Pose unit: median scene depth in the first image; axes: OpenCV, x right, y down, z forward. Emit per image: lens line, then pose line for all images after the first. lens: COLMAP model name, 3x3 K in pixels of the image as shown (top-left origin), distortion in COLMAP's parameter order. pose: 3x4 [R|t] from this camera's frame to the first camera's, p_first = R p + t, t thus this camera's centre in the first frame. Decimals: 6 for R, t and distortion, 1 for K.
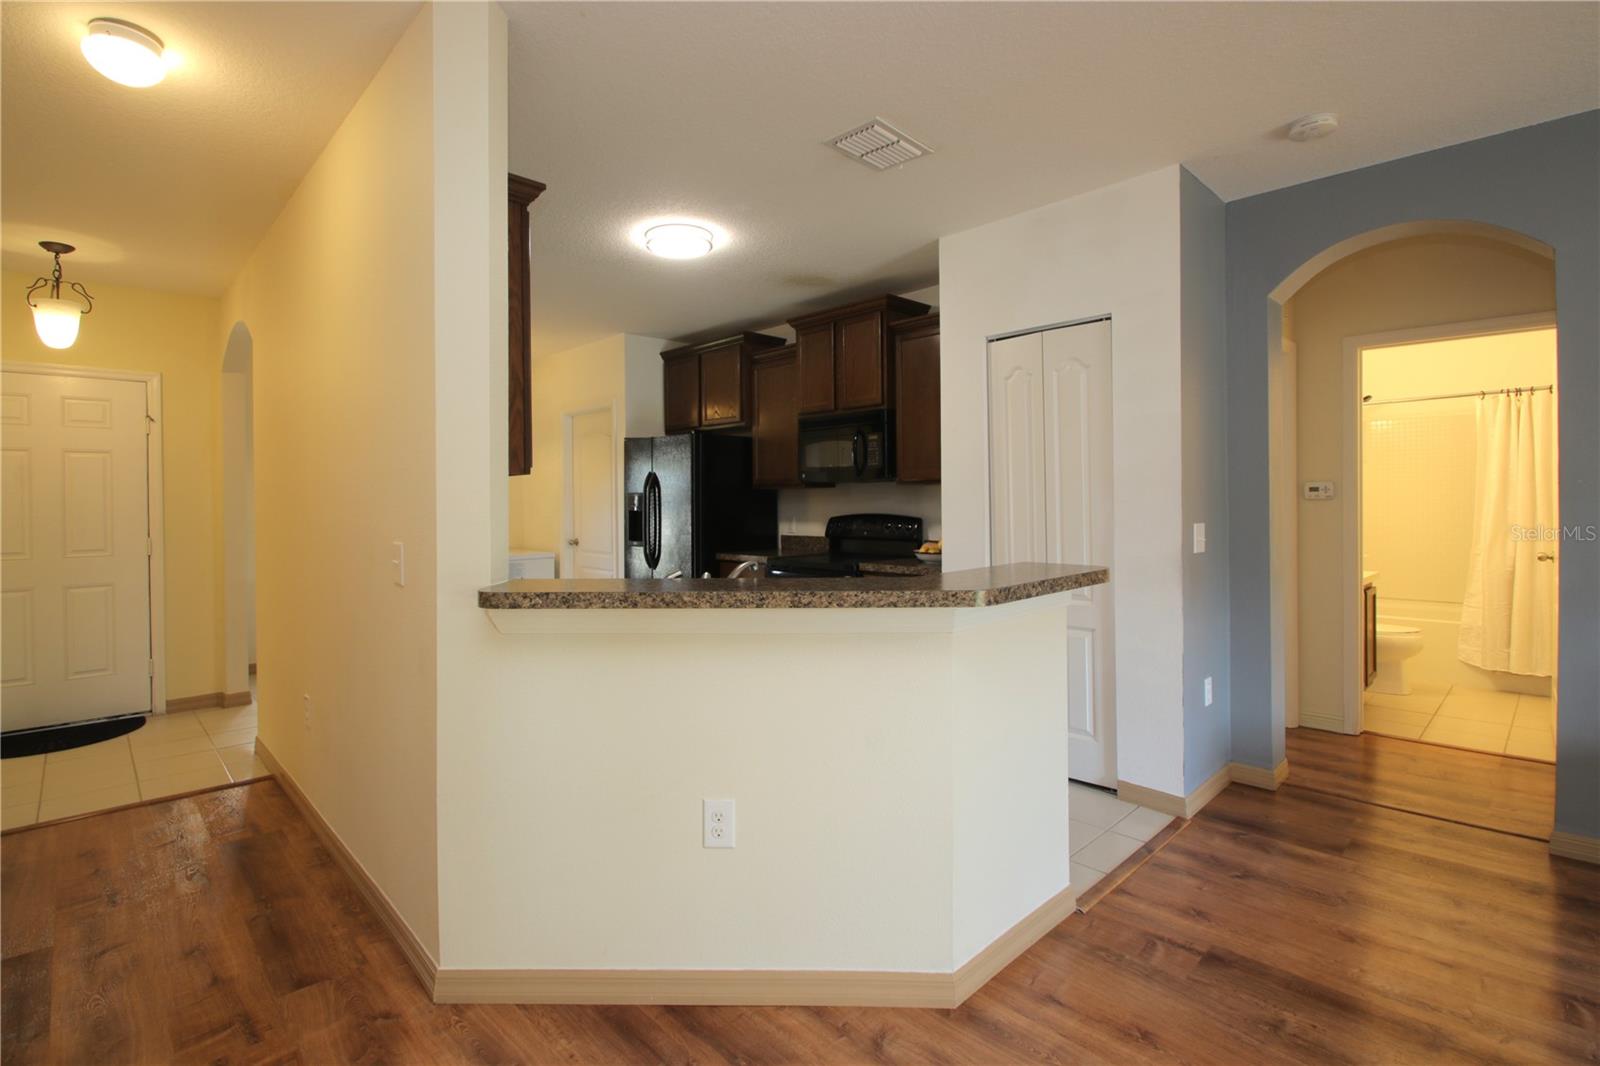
lens RADIAL K [[750.3, 0, 789.1], [0, 750.3, 499.7], [0, 0, 1]] dist [0.012541, -0.017461]
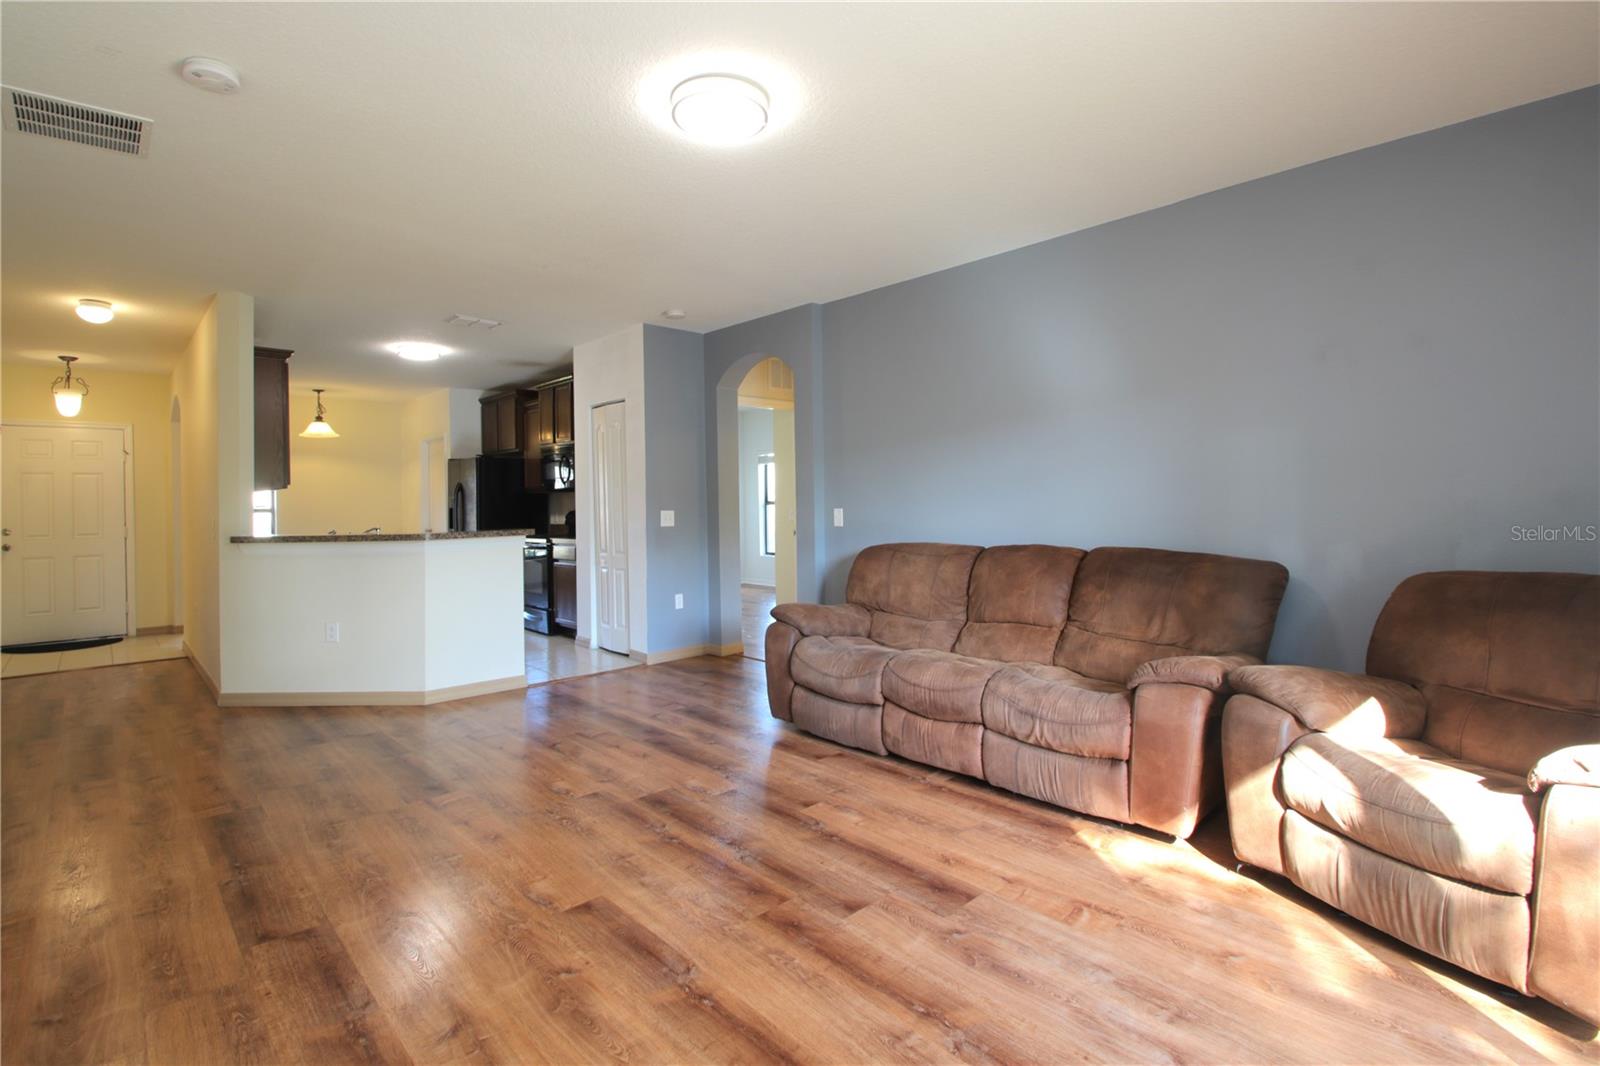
lens RADIAL K [[753.9, 0, 795.1], [0, 753.9, 498.3], [0, 0, 1]] dist [-0.003566, -0.012575]
pose [[0.999973, -0.006855, -0.002489, 0.592731], [0.006845, 0.999968, -0.004146, 0.006576], [0.002517, 0.004129, 0.999988, -0.600603]]
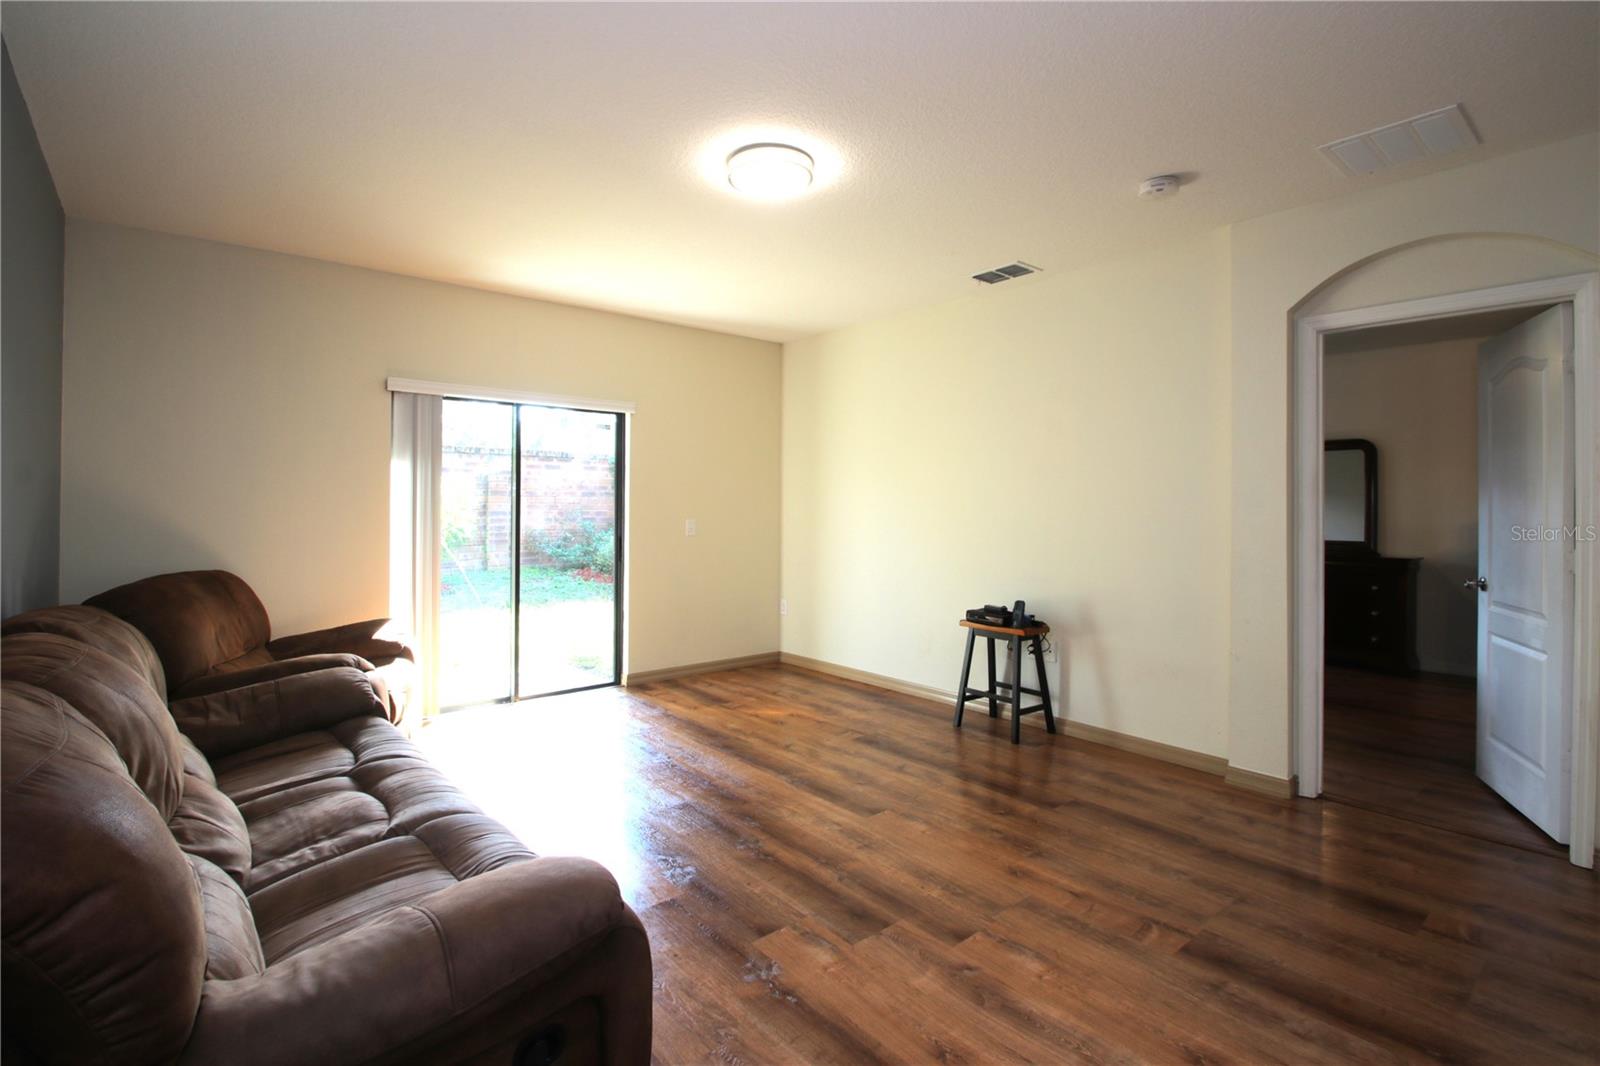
lens RADIAL K [[750.3, 0, 789.1], [0, 750.3, 499.7], [0, 0, 1]] dist [0.012541, -0.017461]
pose [[-0.997764, -0.001069, 0.066822, 0.479662], [-0.001608, 0.999967, -0.008013, -0.003729], [-0.066811, -0.008103, -0.997733, 0.610416]]
